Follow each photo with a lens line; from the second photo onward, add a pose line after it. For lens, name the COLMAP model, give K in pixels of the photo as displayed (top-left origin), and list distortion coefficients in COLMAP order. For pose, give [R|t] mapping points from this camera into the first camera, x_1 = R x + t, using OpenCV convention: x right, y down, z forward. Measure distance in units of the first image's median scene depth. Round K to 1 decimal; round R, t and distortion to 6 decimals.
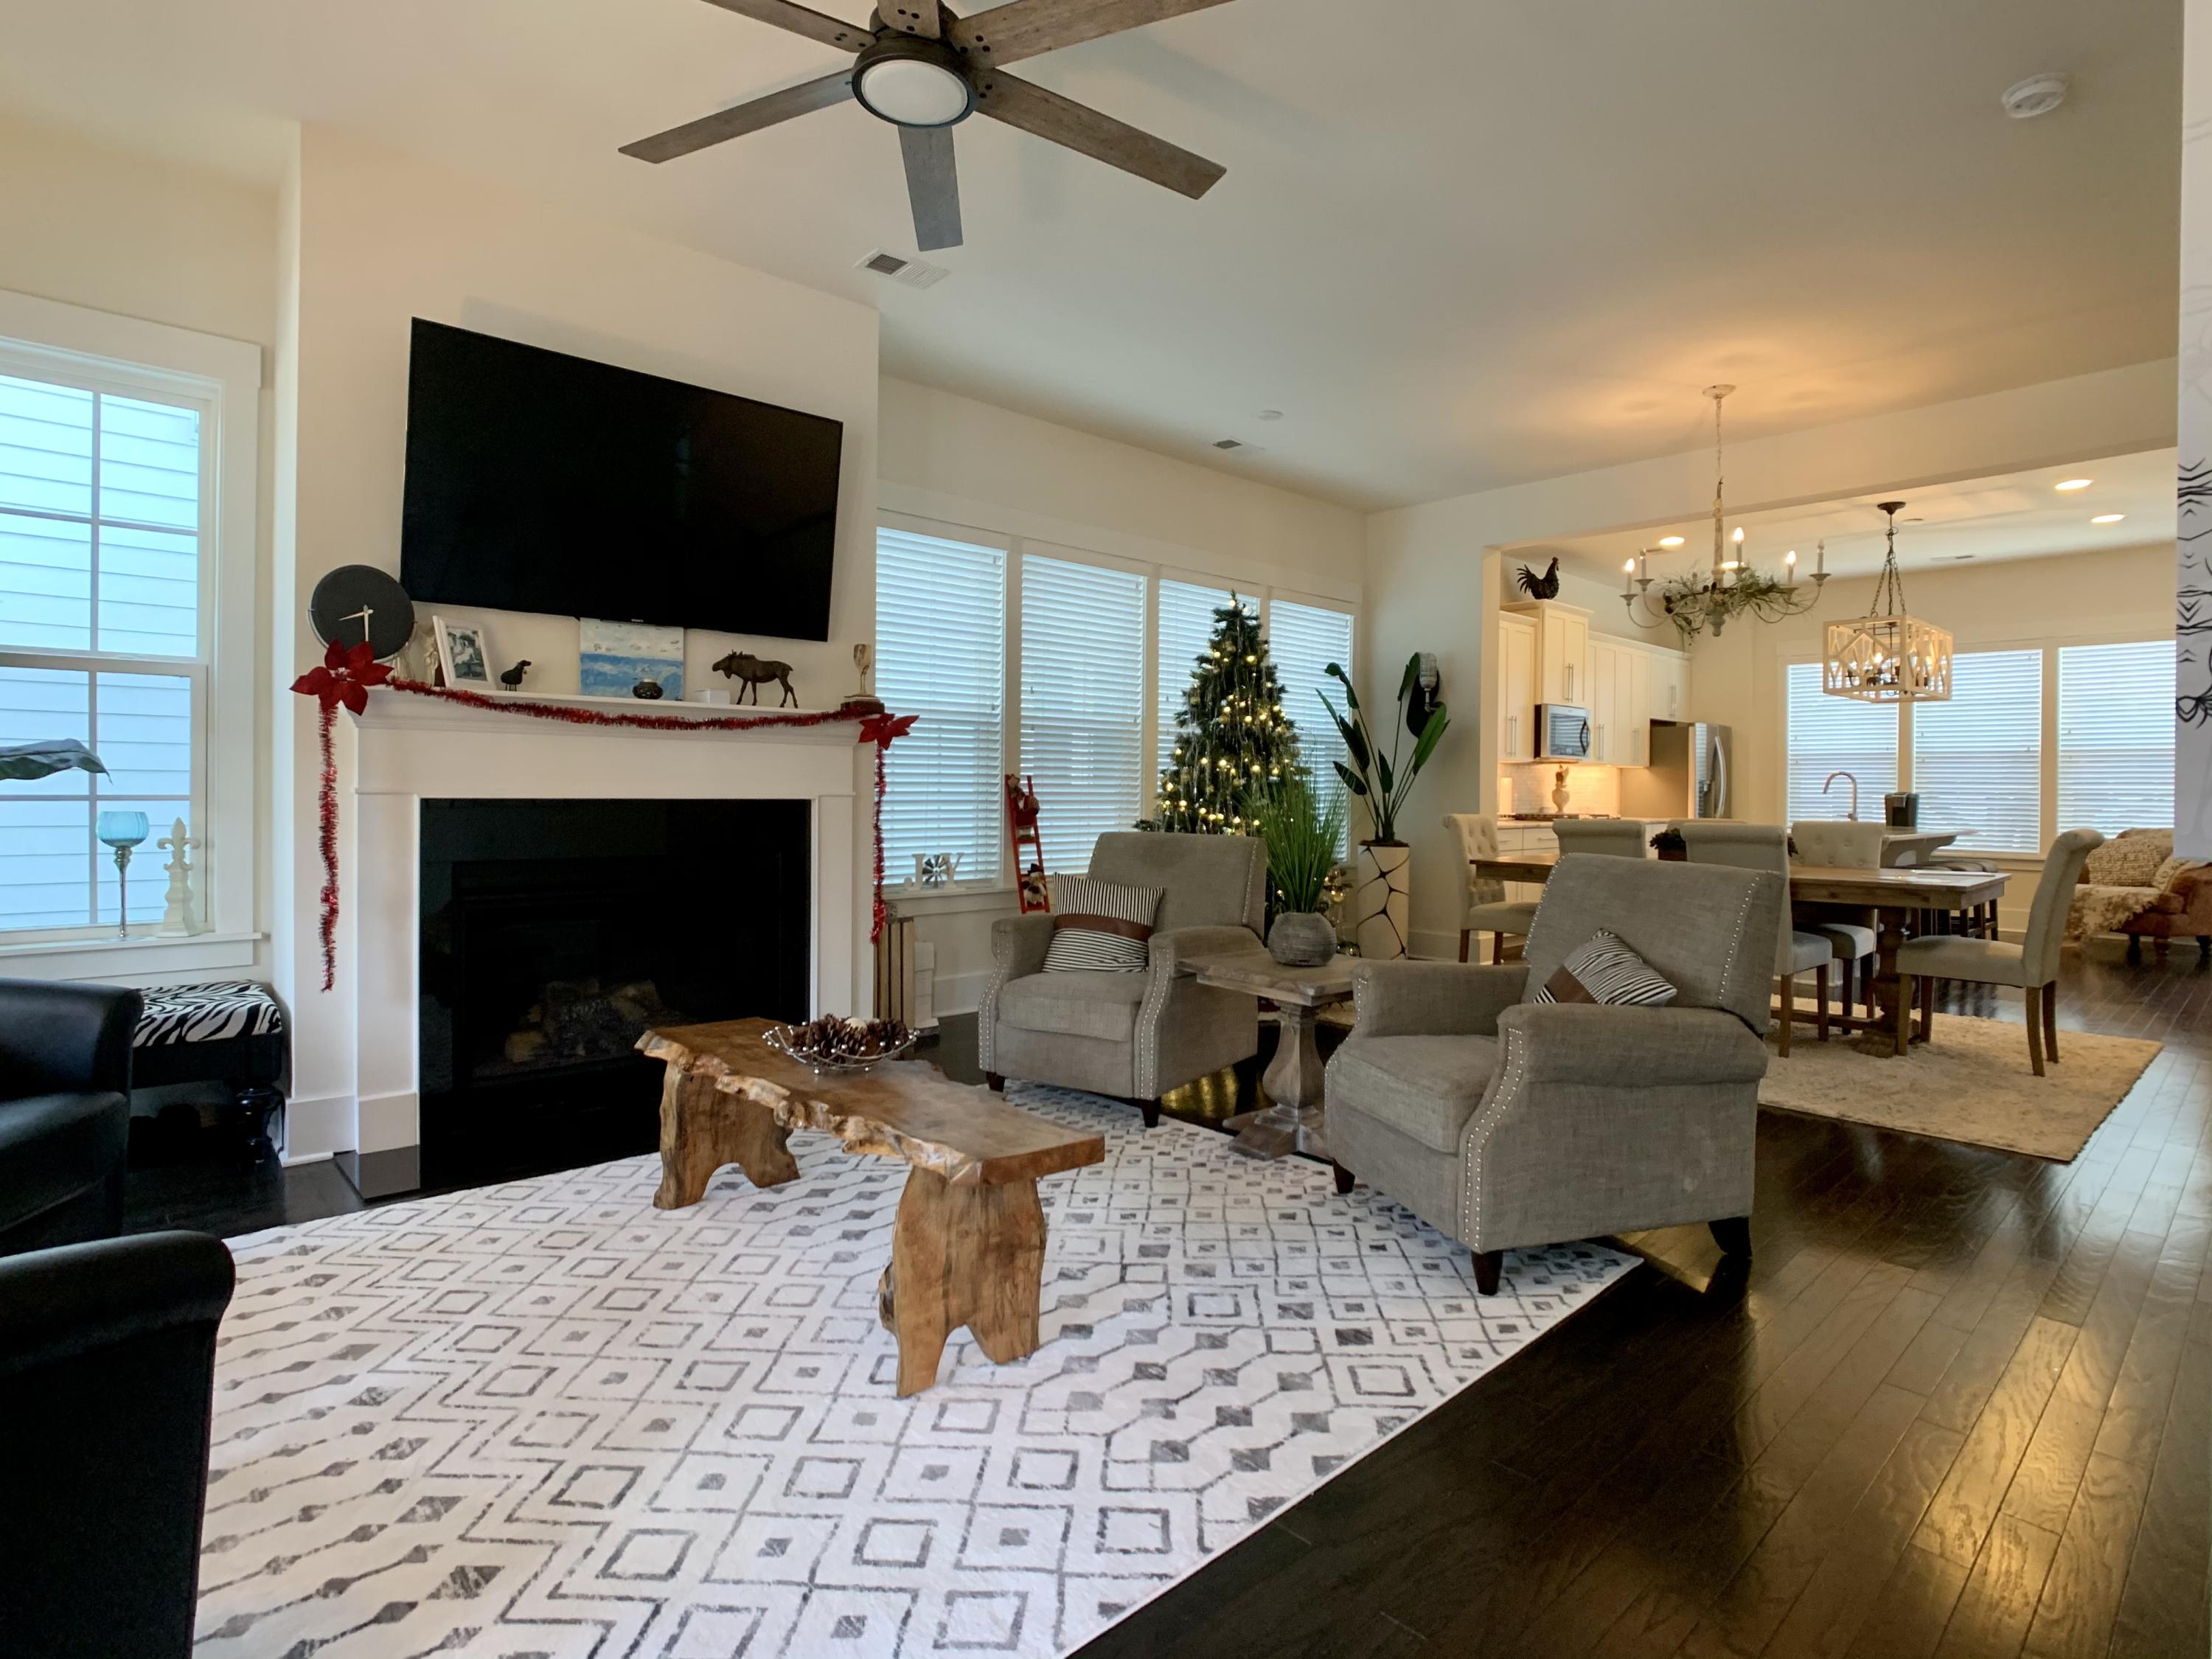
lens RADIAL K [[1147.4, 0, 1108.2], [0, 1147.4, 801.8], [0, 0, 1]] dist [-0.049637, 0.026643]
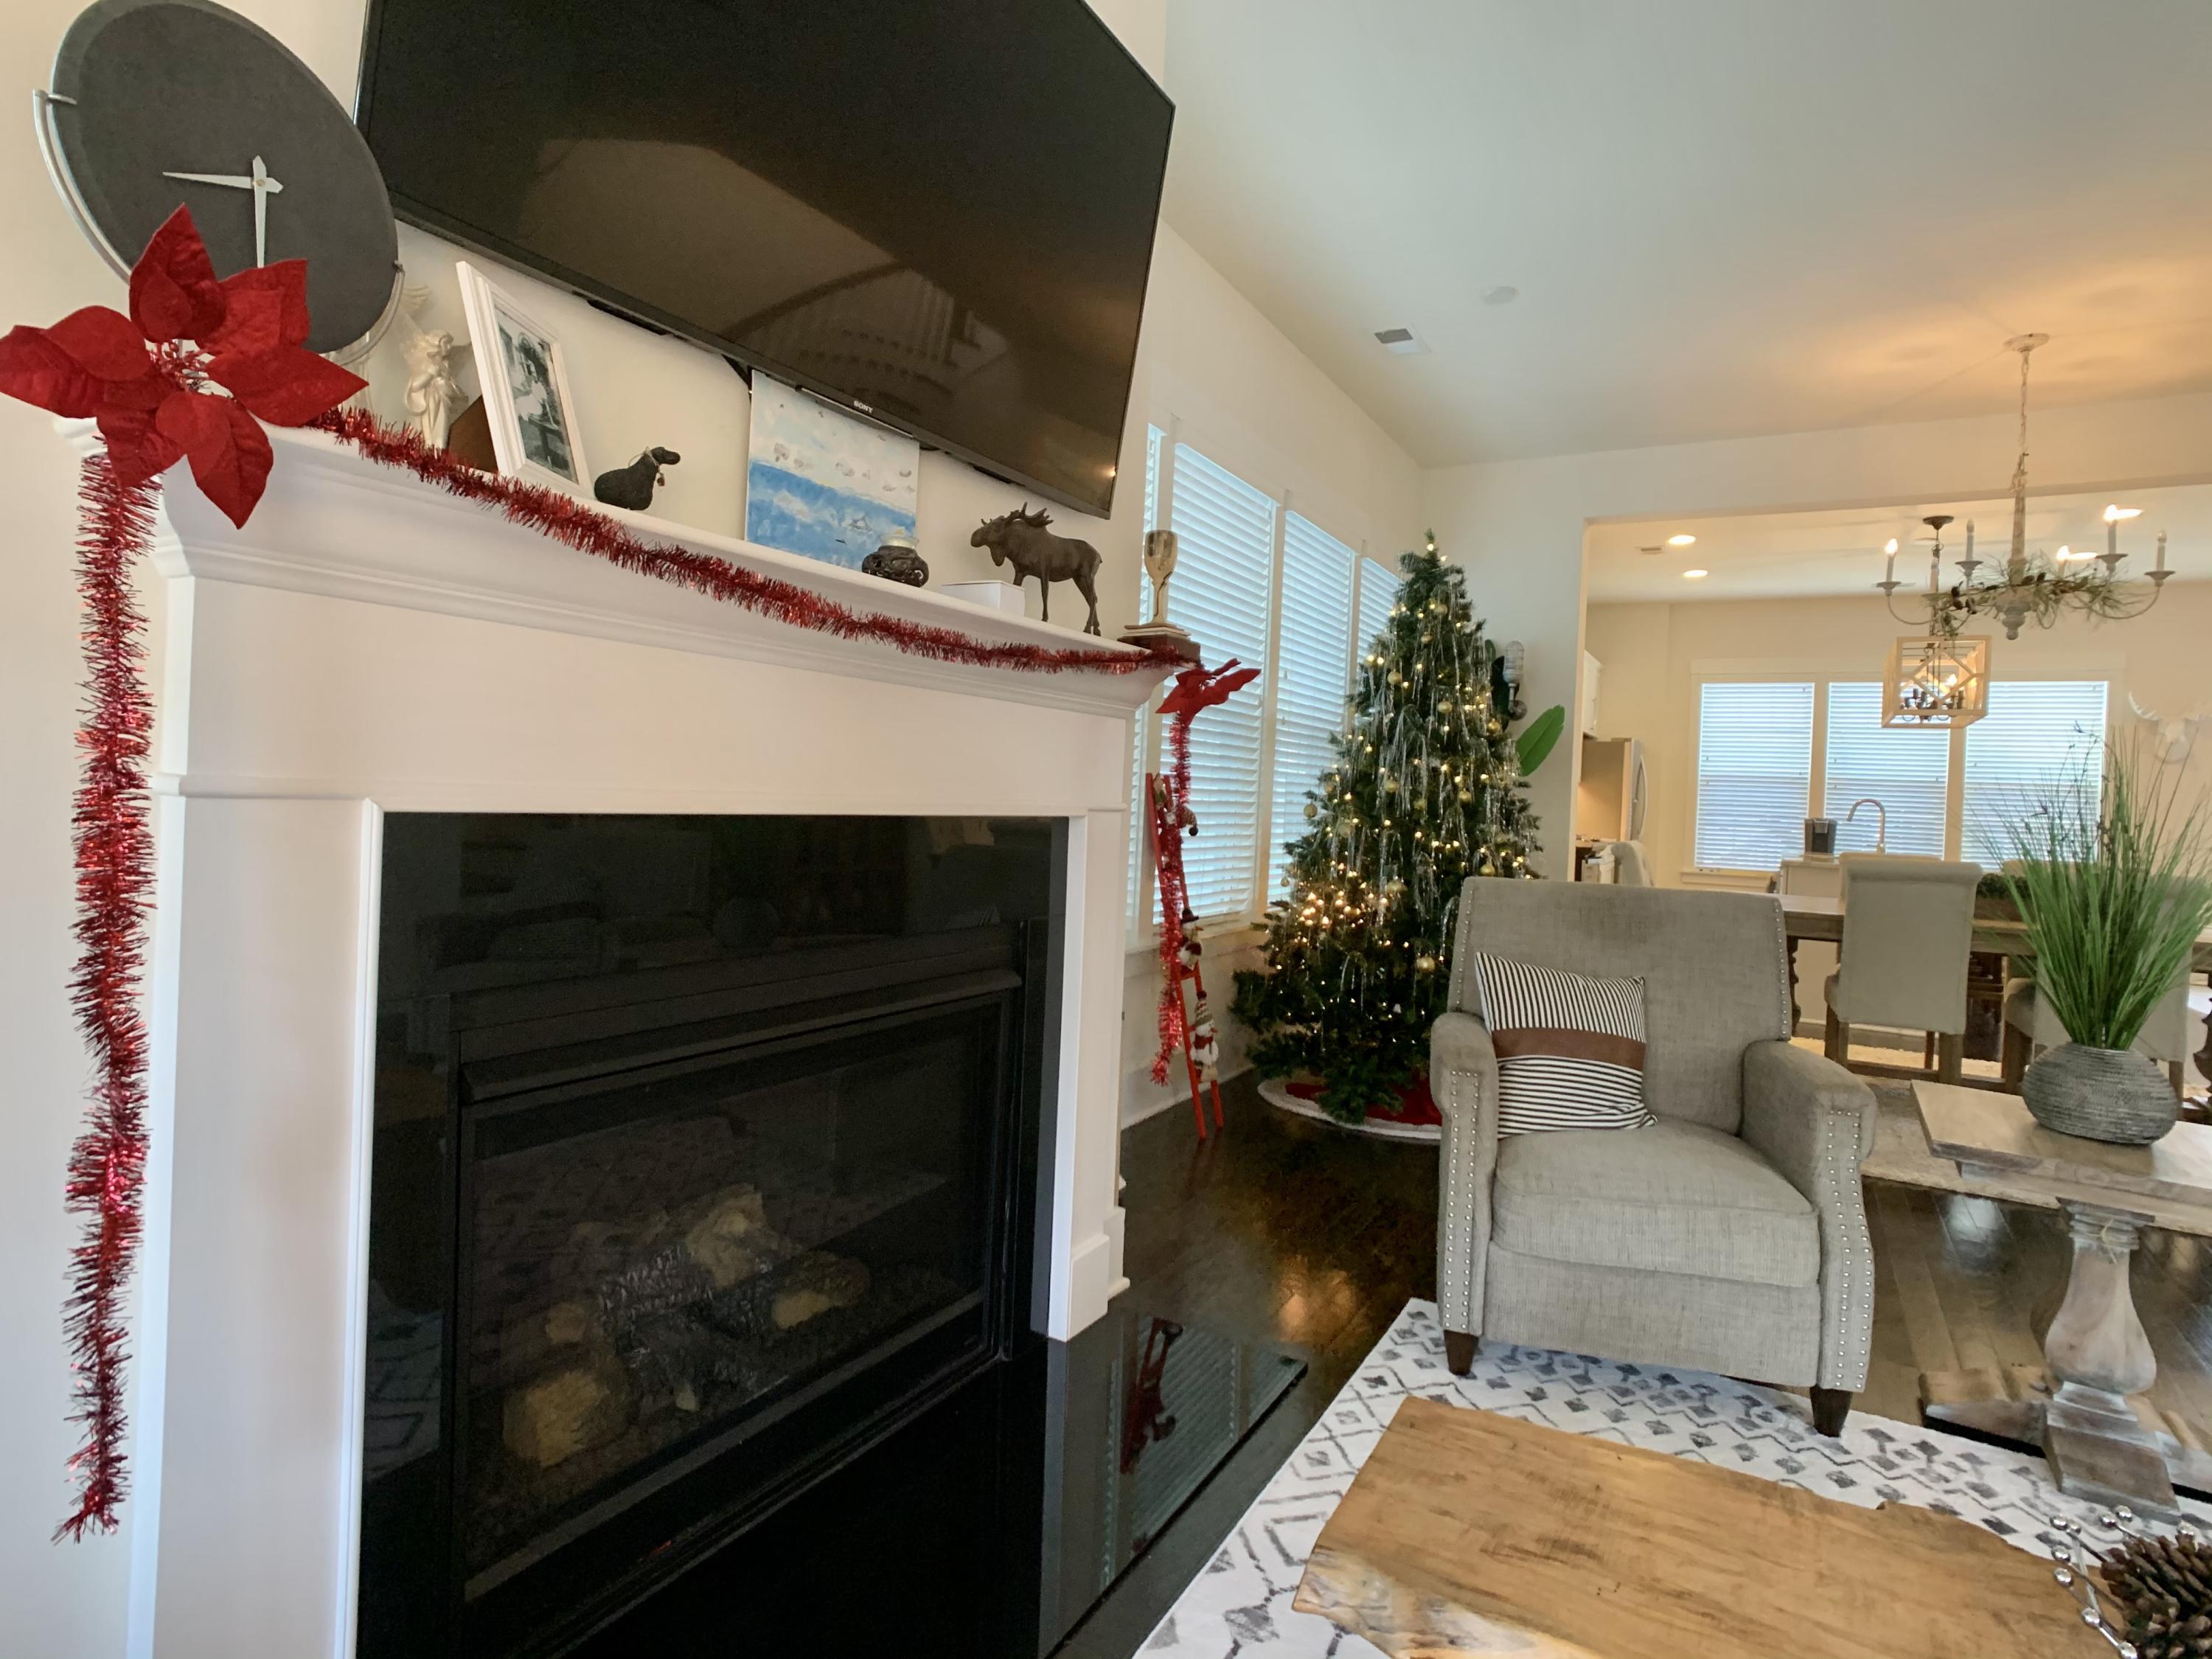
lens RADIAL K [[1142.3, 0, 1104.8], [0, 1142.3, 804.6], [0, 0, 1]] dist [-0.041293, 0.014873]
pose [[0.960305, 0.030231, 0.277309, -0.386716], [-0.033082, 0.999437, 0.005608, -0.010998], [-0.276983, -0.014560, 0.960764, 0.487006]]
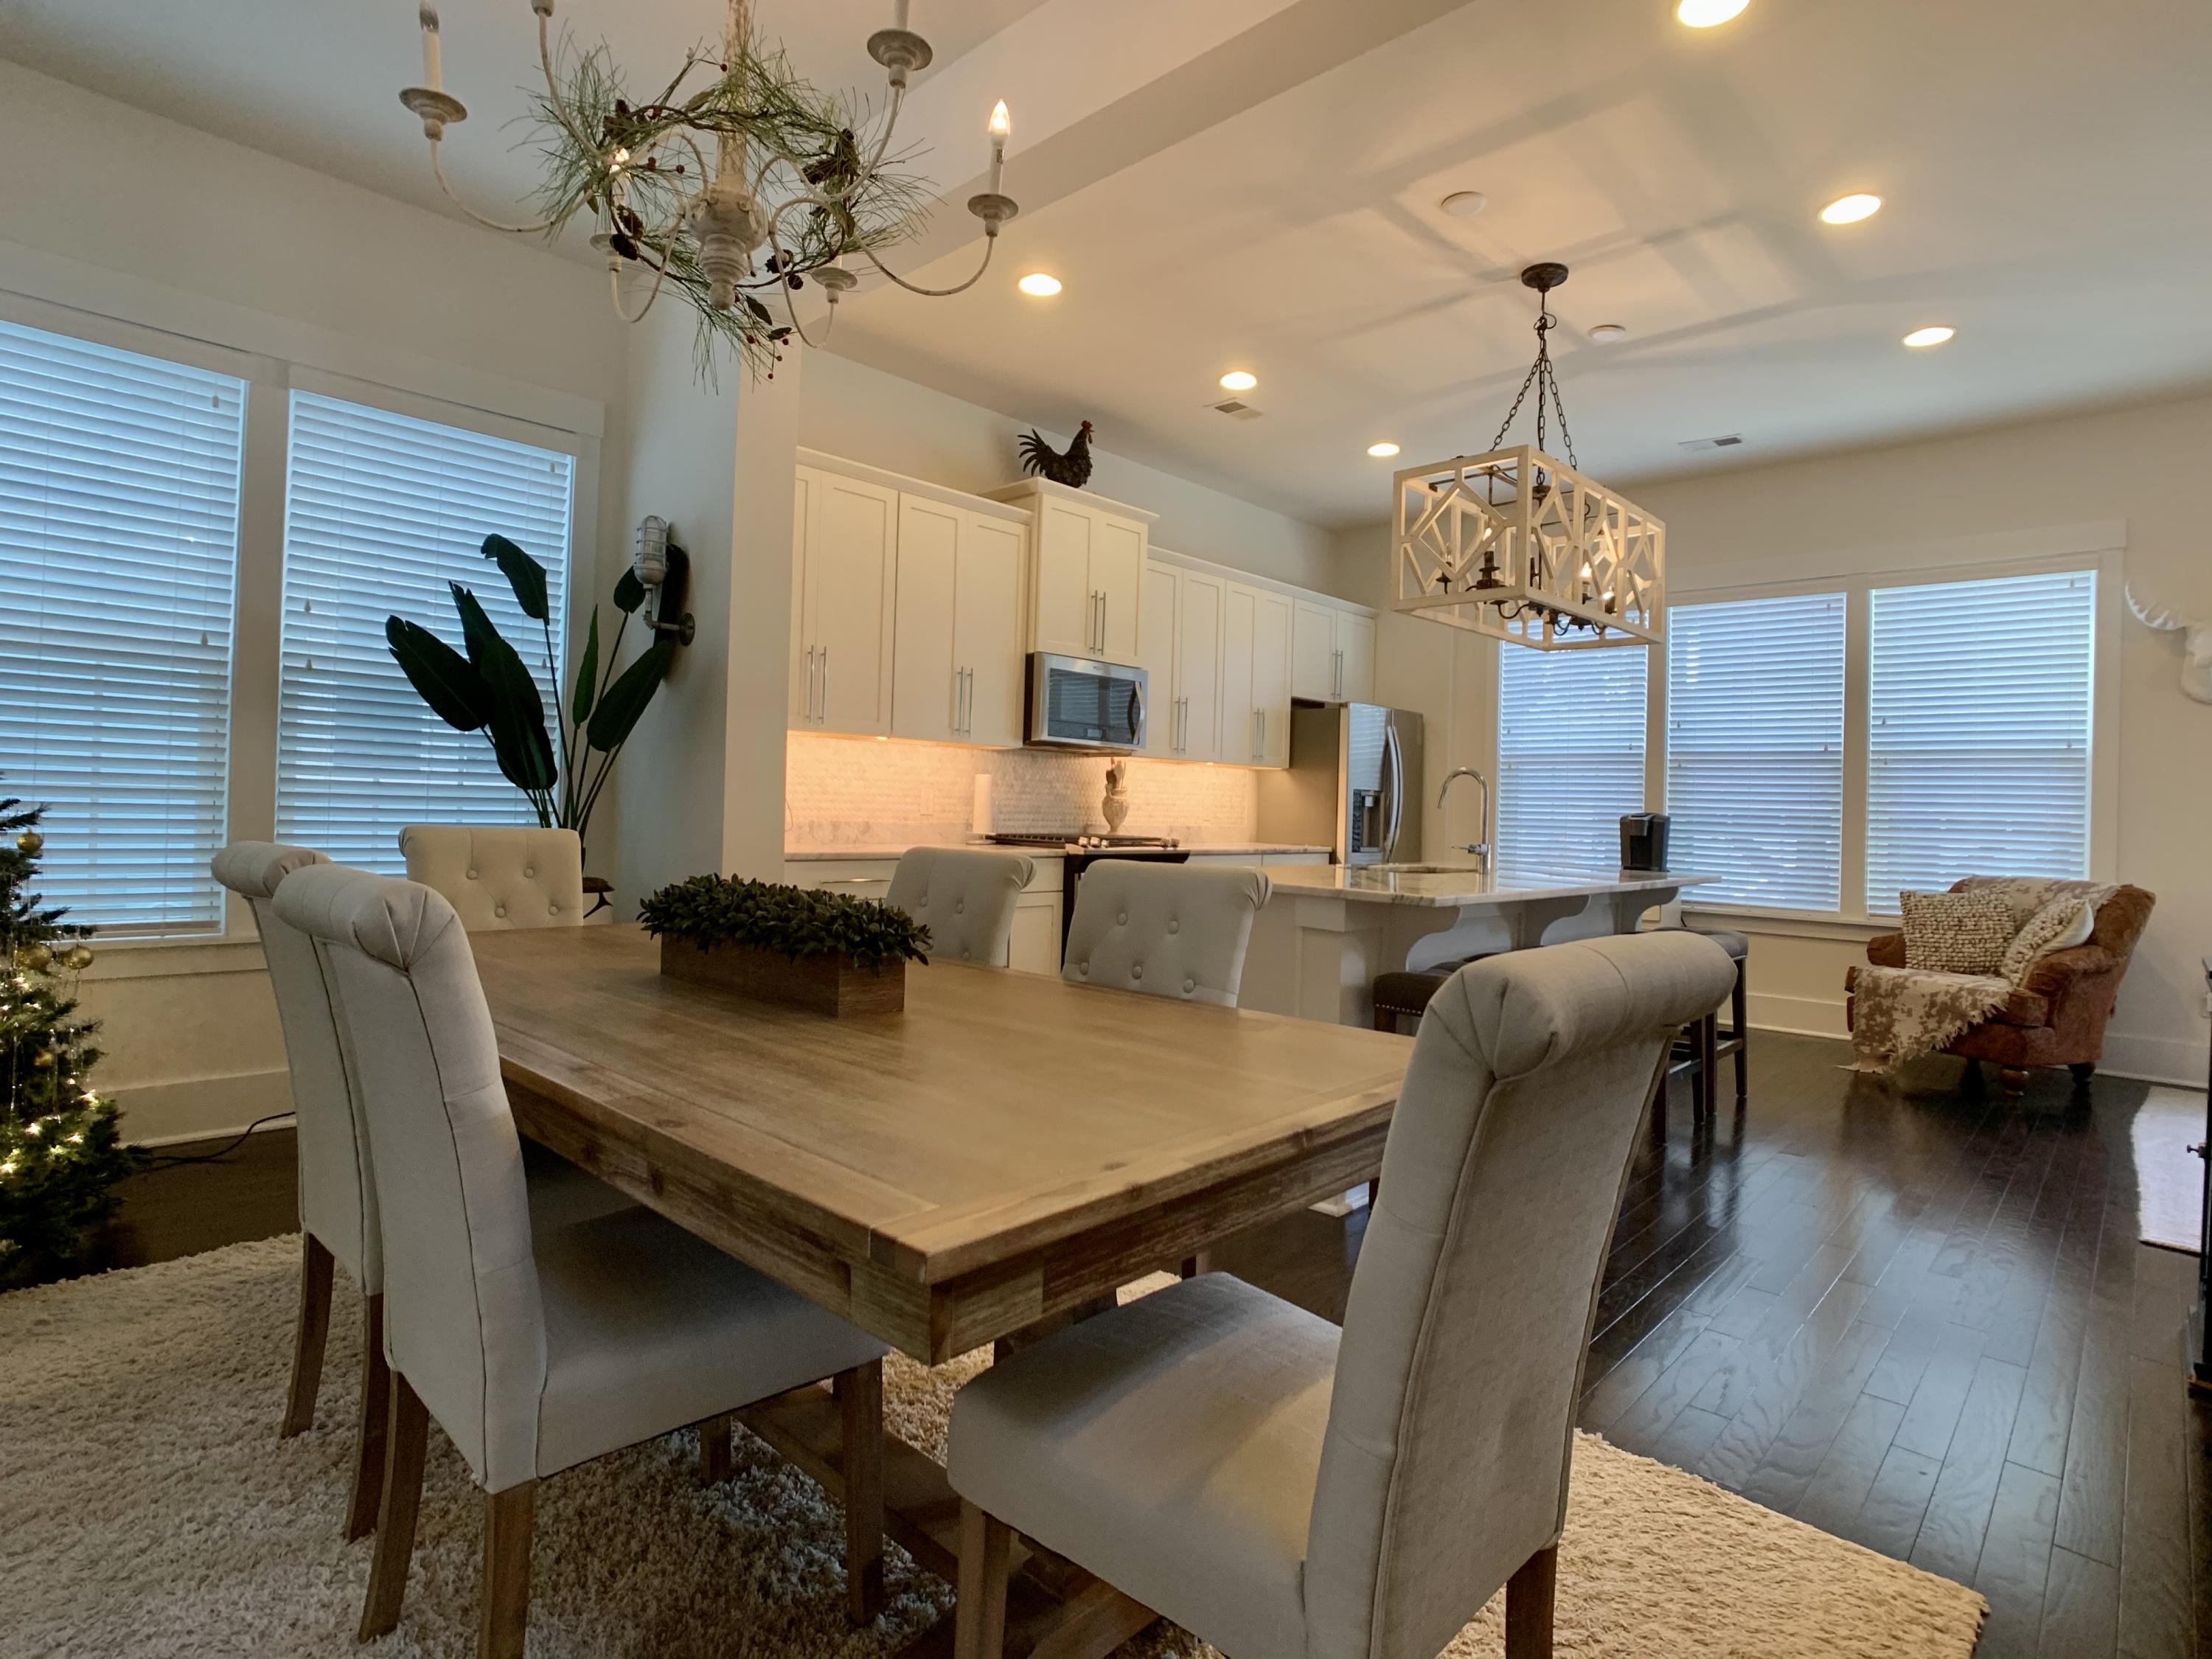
lens RADIAL K [[1142.3, 0, 1104.8], [0, 1142.3, 804.6], [0, 0, 1]] dist [-0.041293, 0.014873]
pose [[0.997826, 0.021056, 0.062442, 0.771972], [-0.020027, 0.999654, -0.017059, 0.008398], [-0.062780, 0.015771, 0.997903, 0.804765]]
